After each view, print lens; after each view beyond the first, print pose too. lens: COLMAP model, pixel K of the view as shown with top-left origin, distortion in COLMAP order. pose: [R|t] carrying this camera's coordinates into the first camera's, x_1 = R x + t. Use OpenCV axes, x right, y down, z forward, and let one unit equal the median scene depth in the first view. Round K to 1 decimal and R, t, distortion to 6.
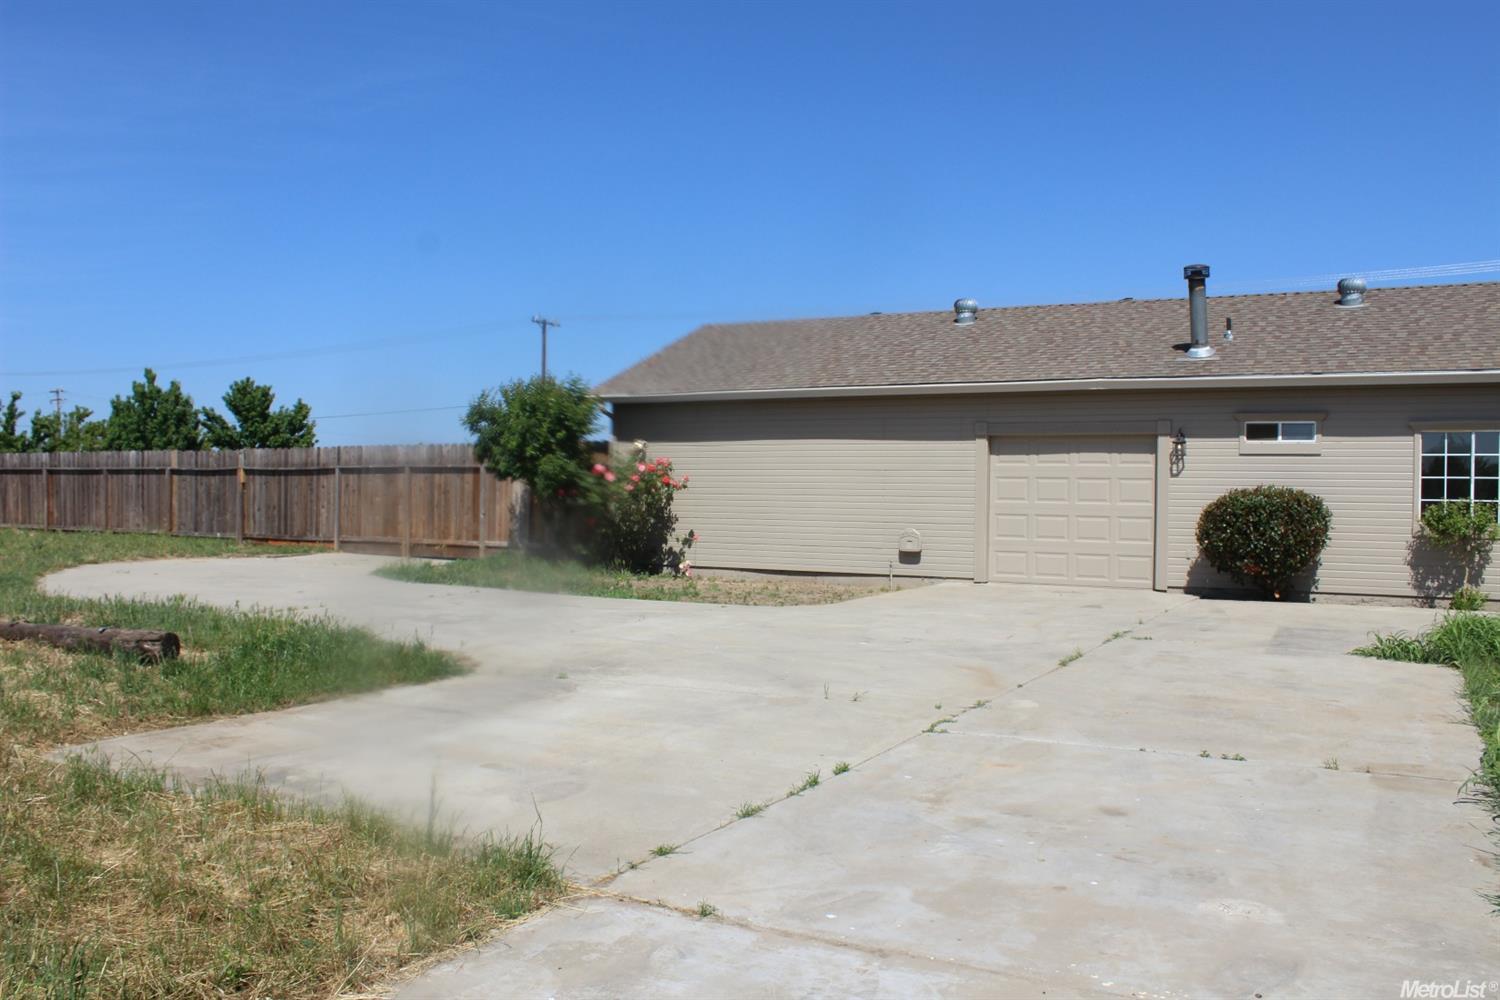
lens RADIAL K [[1265.4, 0, 744.2], [0, 1265.4, 496.3], [0, 0, 1]] dist [-0.158482, 0.154531]
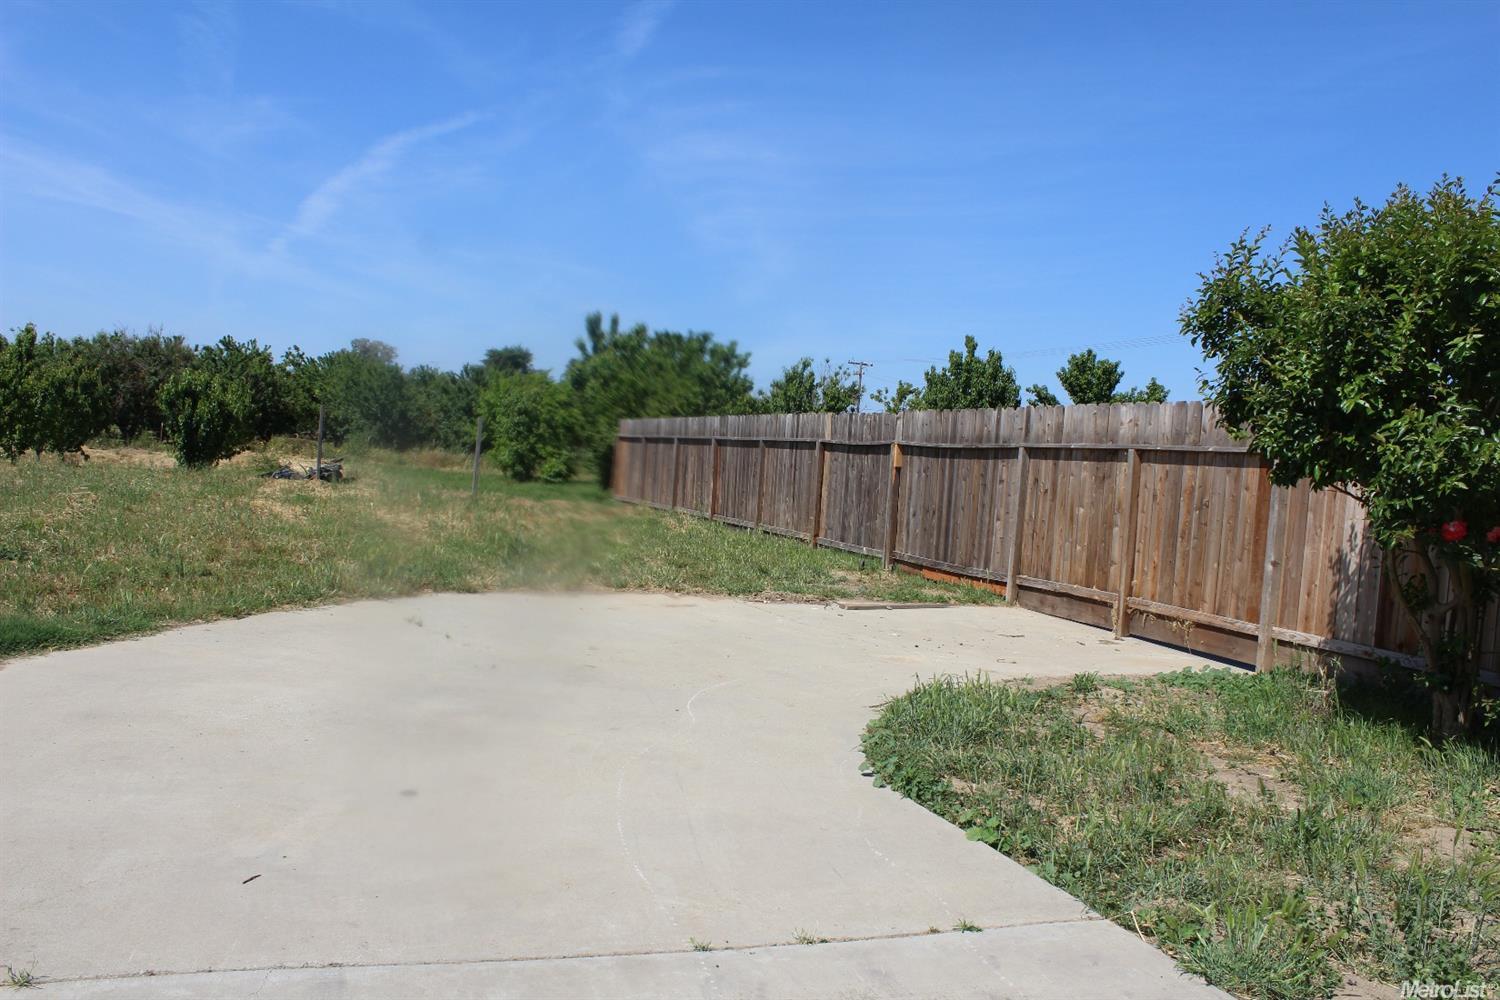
lens RADIAL K [[1265.4, 0, 744.2], [0, 1265.4, 496.3], [0, 0, 1]] dist [-0.158482, 0.154531]
pose [[0.748239, 0.064597, -0.660277, -0.058904], [-0.068239, 0.997463, 0.020255, -0.004423], [0.659910, 0.029901, 0.750749, 0.505095]]
